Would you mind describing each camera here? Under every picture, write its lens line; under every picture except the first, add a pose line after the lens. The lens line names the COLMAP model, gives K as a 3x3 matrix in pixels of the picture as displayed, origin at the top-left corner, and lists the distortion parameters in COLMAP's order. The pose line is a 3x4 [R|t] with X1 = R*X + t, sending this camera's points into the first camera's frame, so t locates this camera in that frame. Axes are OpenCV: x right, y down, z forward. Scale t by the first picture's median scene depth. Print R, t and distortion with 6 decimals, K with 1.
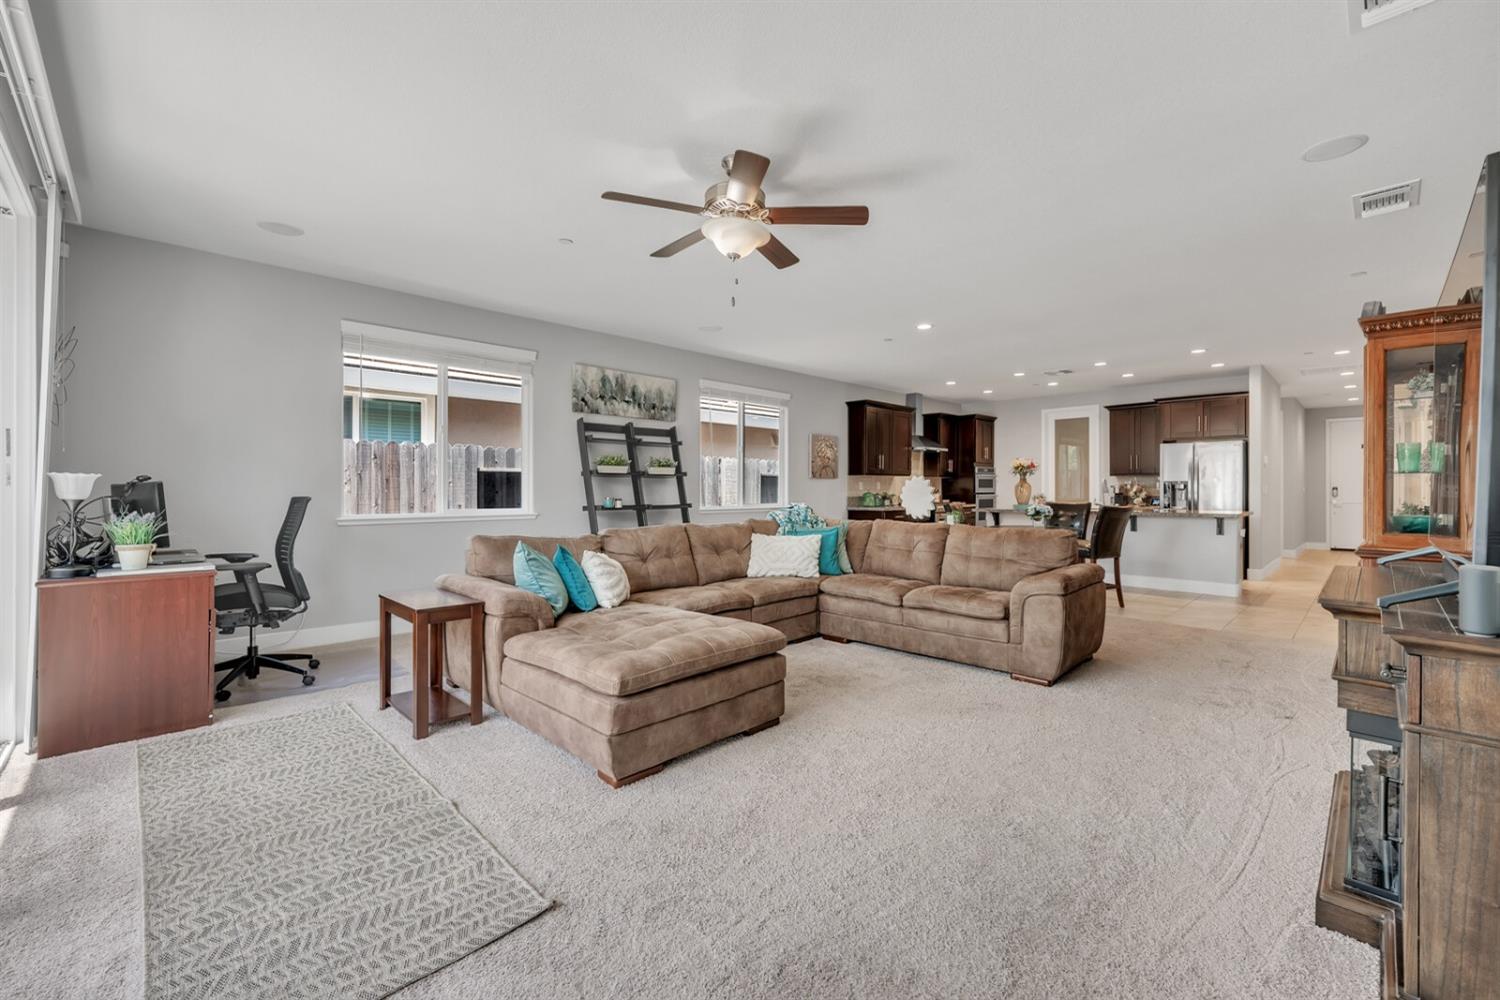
lens RADIAL K [[613.0, 0, 751.4], [0, 613.0, 493.2], [0, 0, 1]] dist [-0.007405, -0.002245]
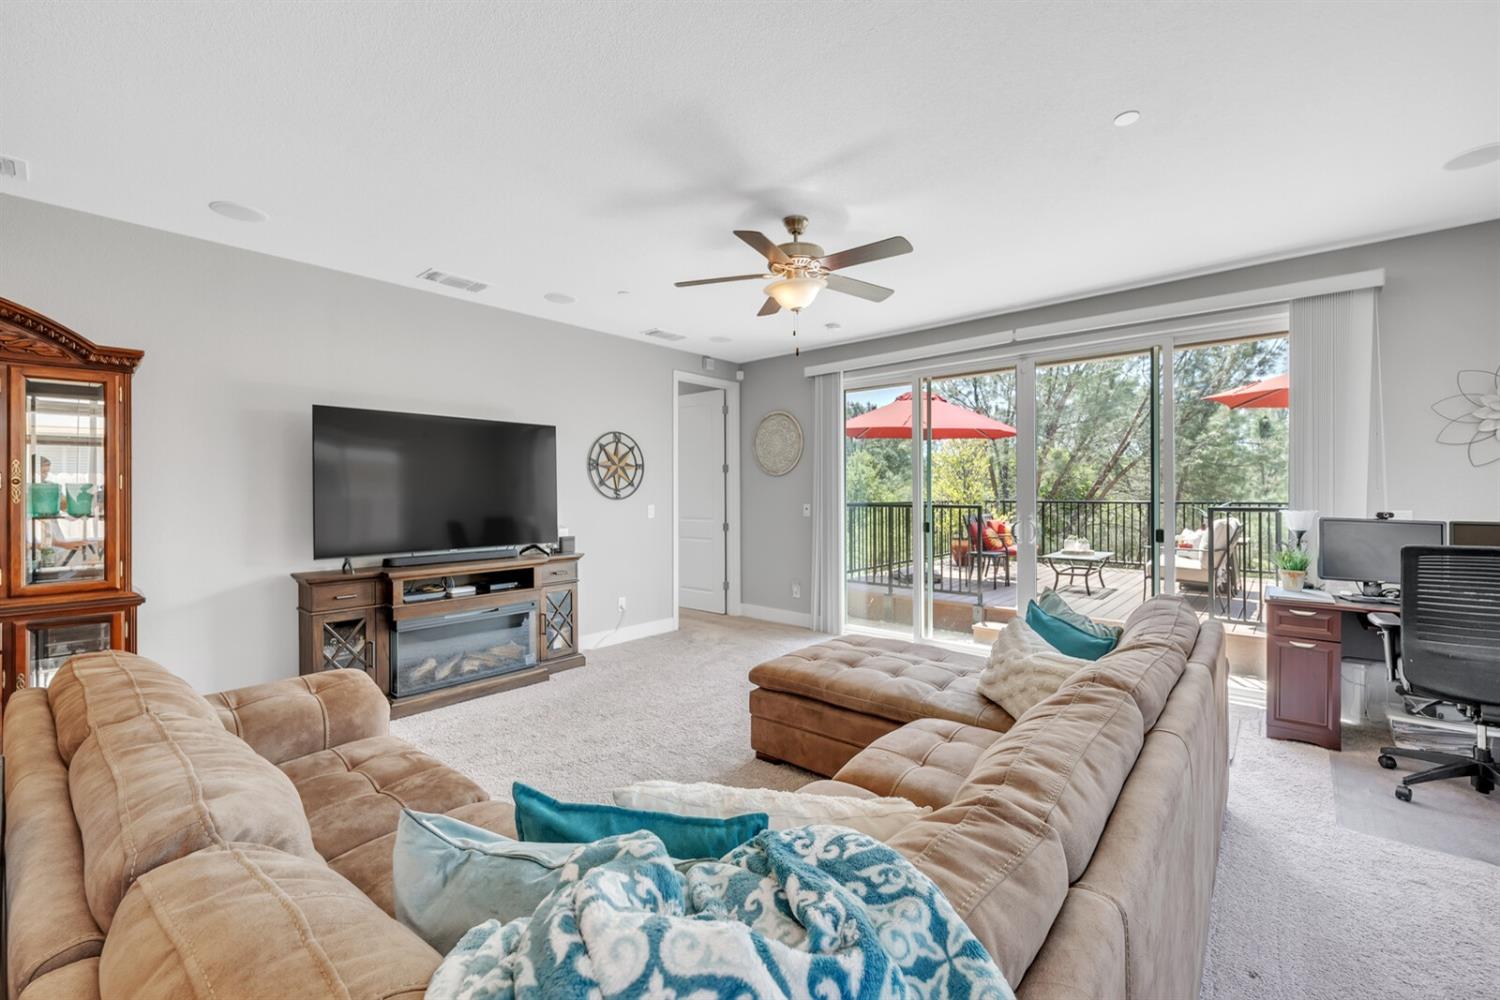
lens RADIAL K [[623.0, 0, 753.7], [0, 623.0, 496.2], [0, 0, 1]] dist [0.002127, -0.000185]
pose [[-0.996162, 0.005307, -0.087367, 0.048543], [0.004654, 0.999960, 0.007675, -0.026027], [0.087404, 0.007239, -0.996147, 0.756487]]
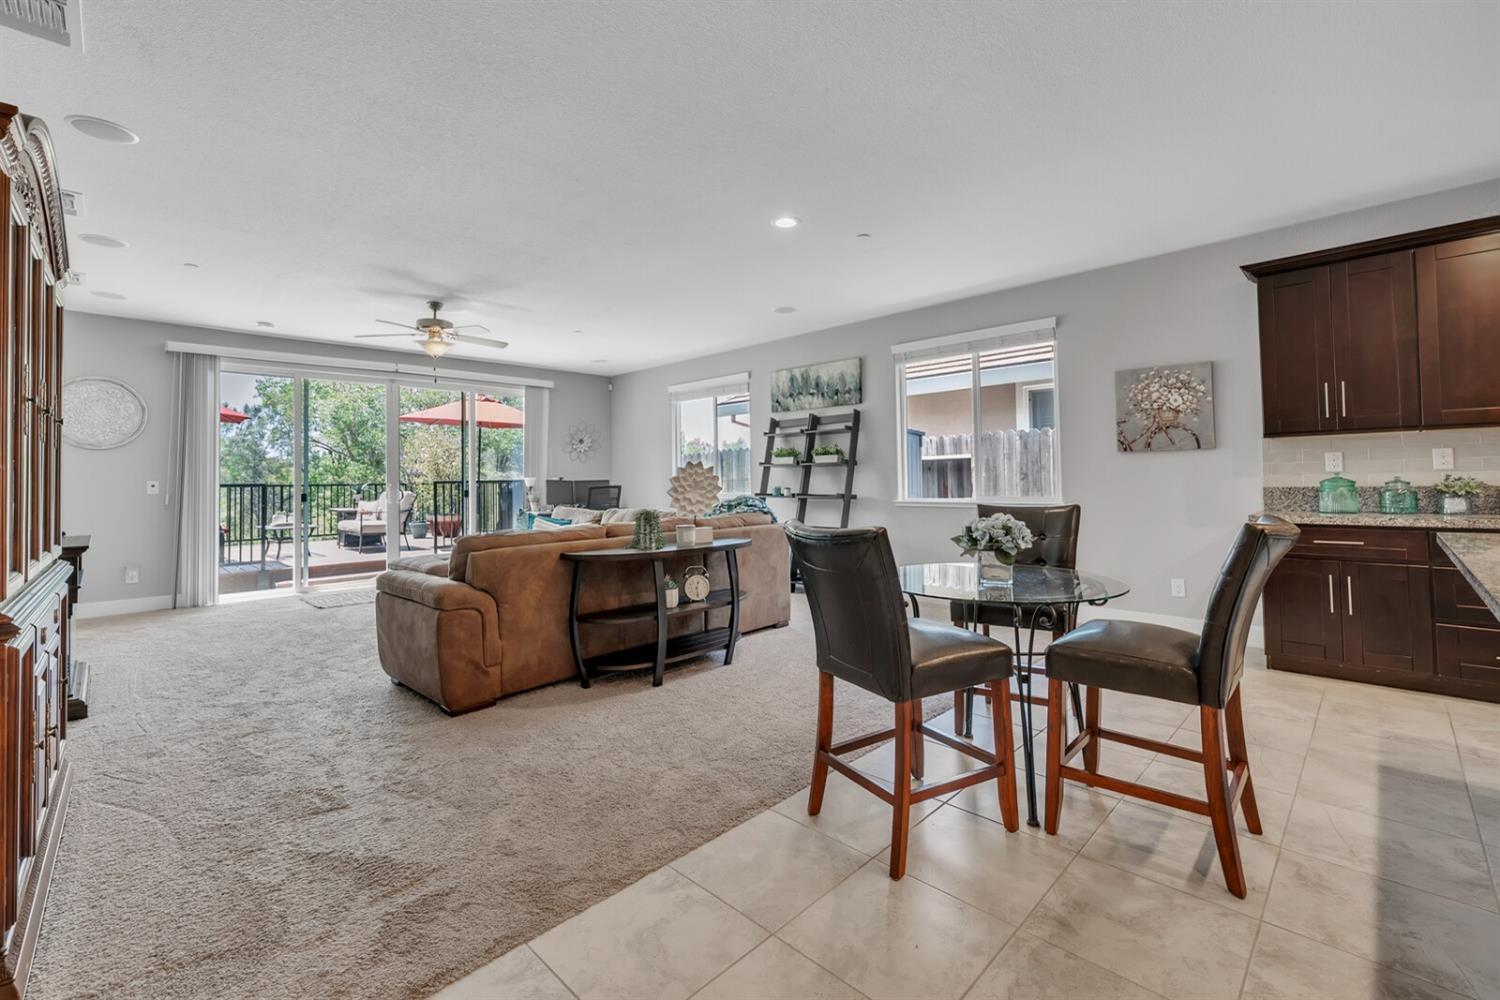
lens RADIAL K [[642.5, 0, 765.7], [0, 642.5, 465.0], [0, 0, 1]] dist [0.001855, 0.000104]
pose [[0.028448, -0.021771, -0.999358, 0.690601], [0.010910, 0.999710, -0.021468, -0.004816], [0.999536, -0.010293, 0.028677, 0.695786]]
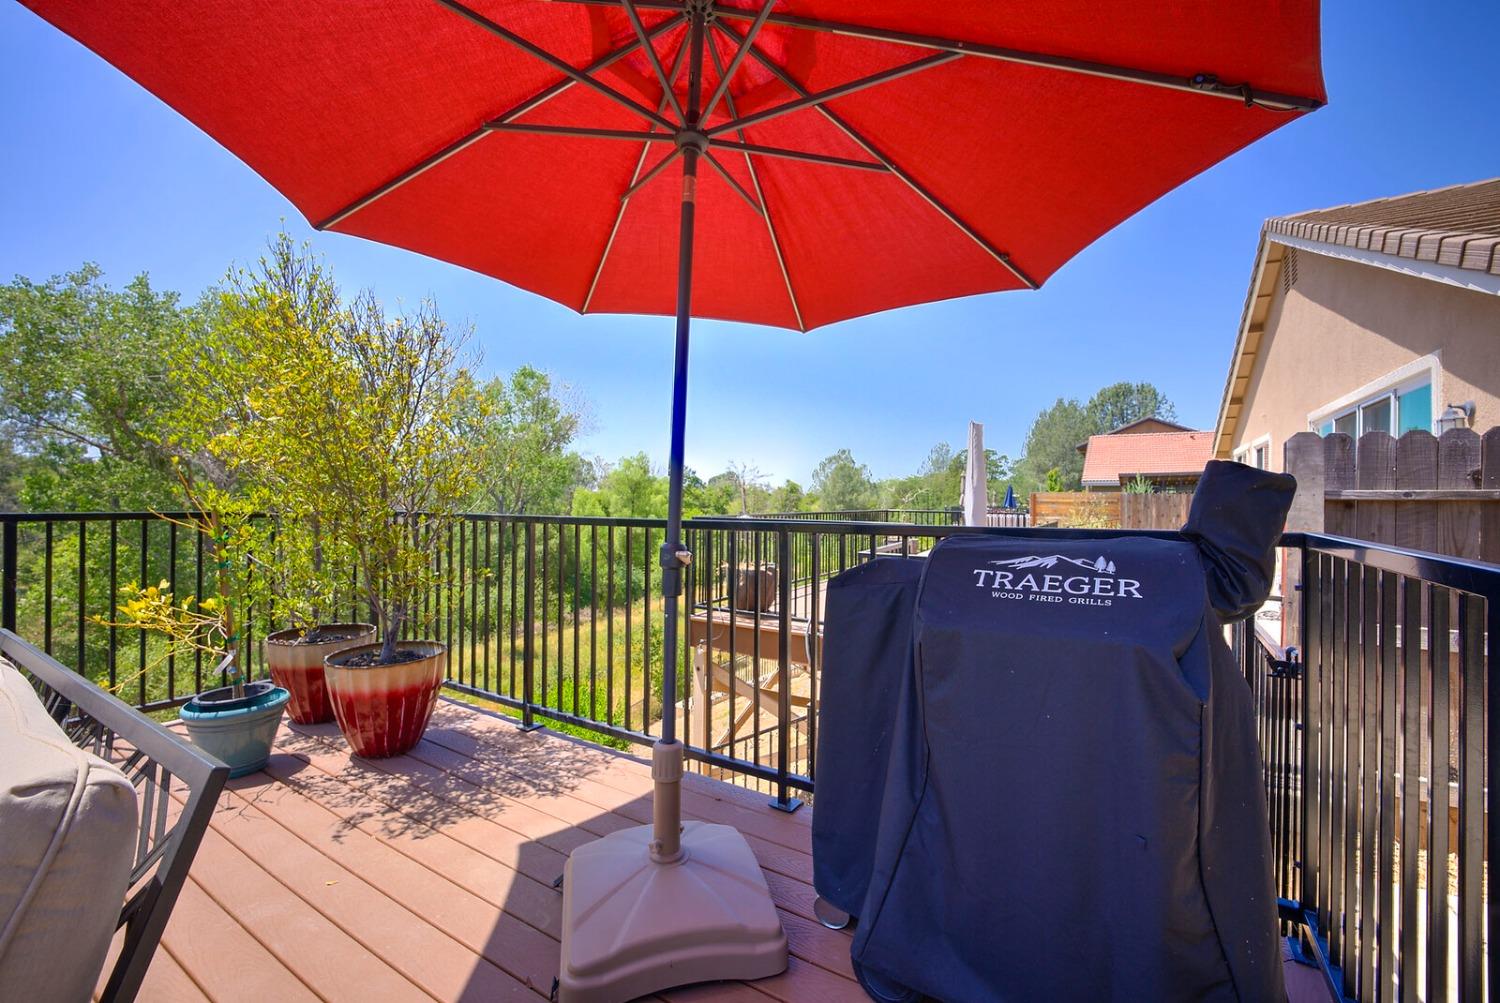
lens RADIAL K [[610.7, 0, 751.6], [0, 610.7, 496.5], [0, 0, 1]] dist [-0.010803, -0.000558]
pose [[0.241389, 0.000114, -0.970428, -0.532763], [-0.013011, 0.999910, -0.003119, -0.017075], [0.970341, 0.013379, 0.241369, 0.079515]]
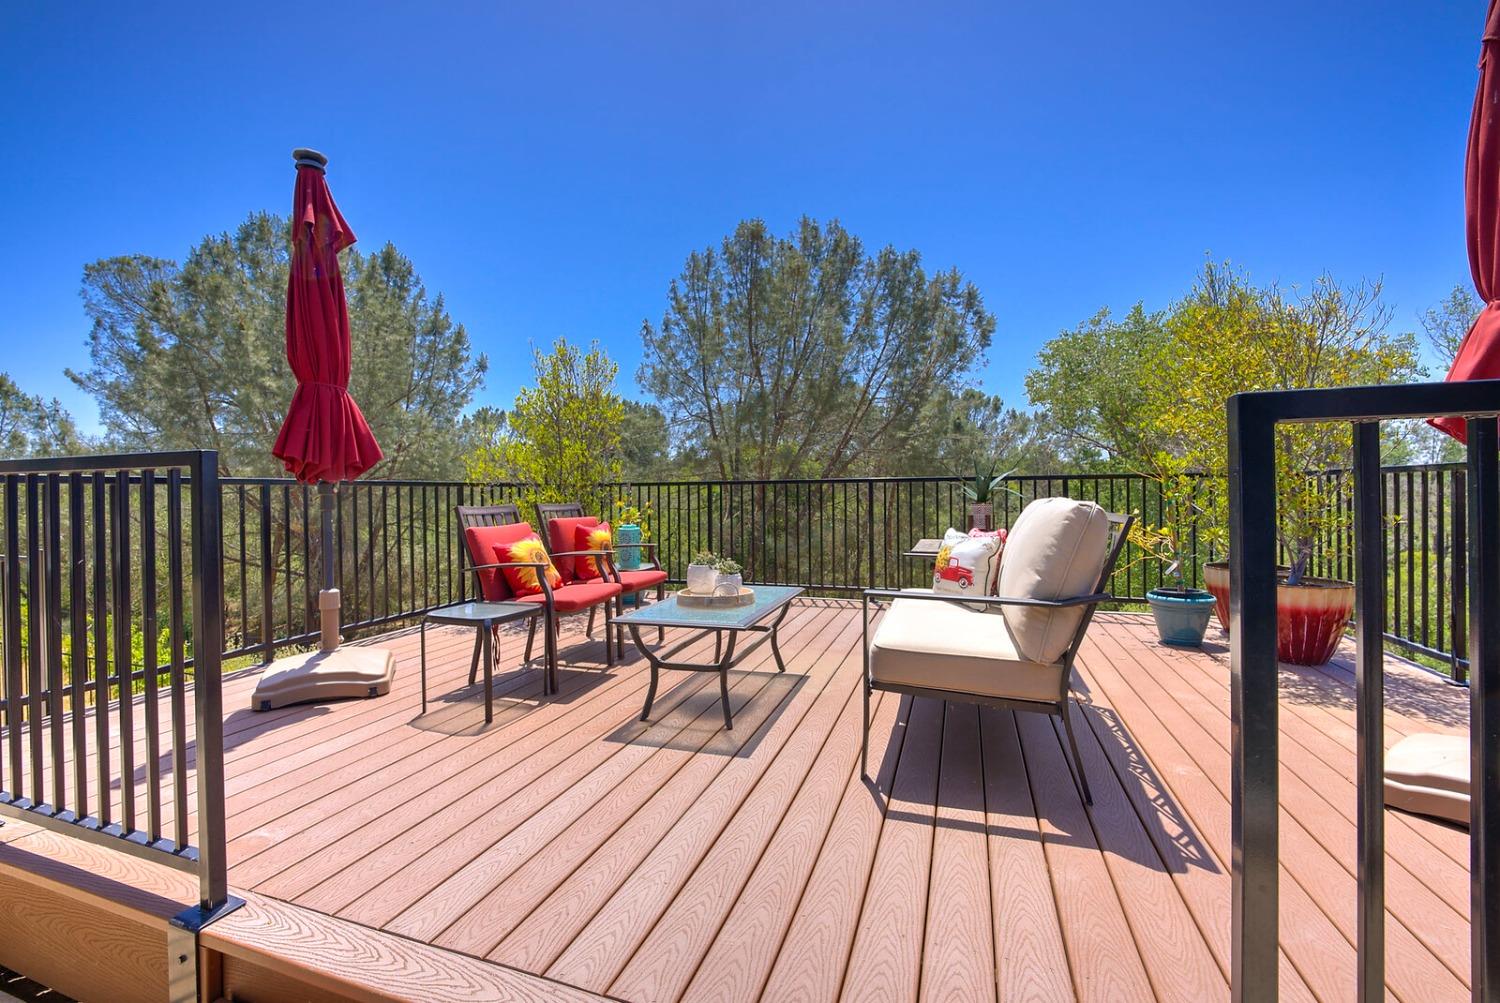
lens RADIAL K [[624.2, 0, 752.3], [0, 624.2, 494.3], [0, 0, 1]] dist [-0.000484, -0.007307]
pose [[-0.891720, 0.013525, -0.452385, -0.390751], [0.011470, 0.999908, 0.007286, 0.007108], [0.452442, 0.001308, -0.891793, 0.176843]]
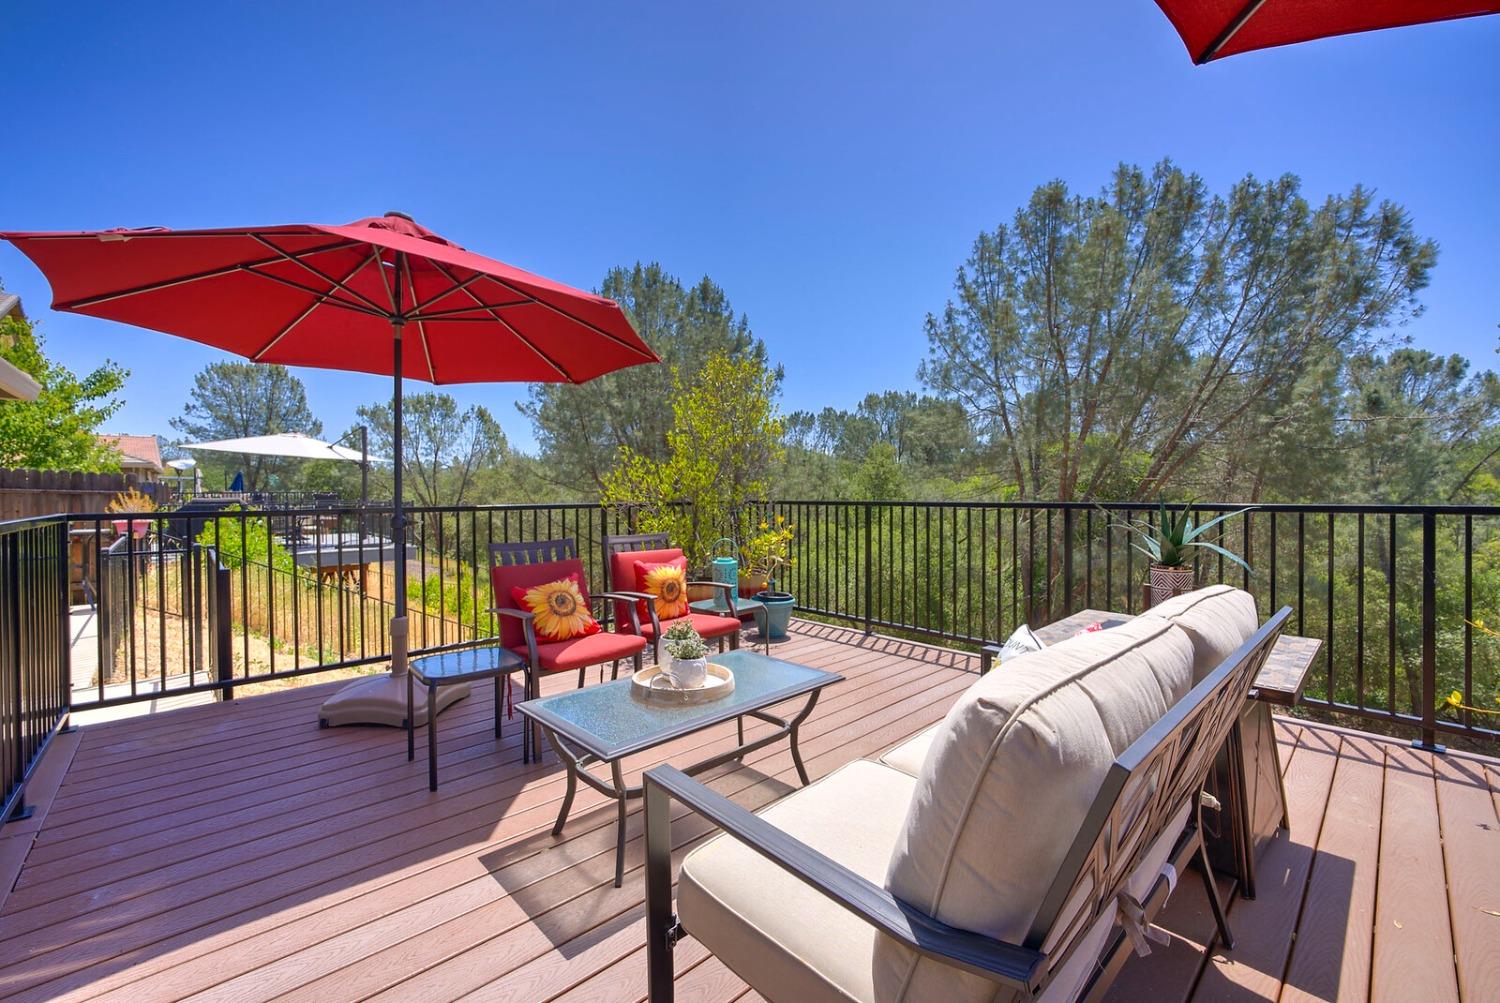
lens RADIAL K [[613.0, 0, 751.4], [0, 613.0, 494.7], [0, 0, 1]] dist [-0.007405, -0.002245]
pose [[-0.999626, 0.011076, 0.024995, -0.579951], [0.011317, 0.999891, 0.009509, -0.017291], [-0.024887, 0.009789, -0.999642, 0.111123]]
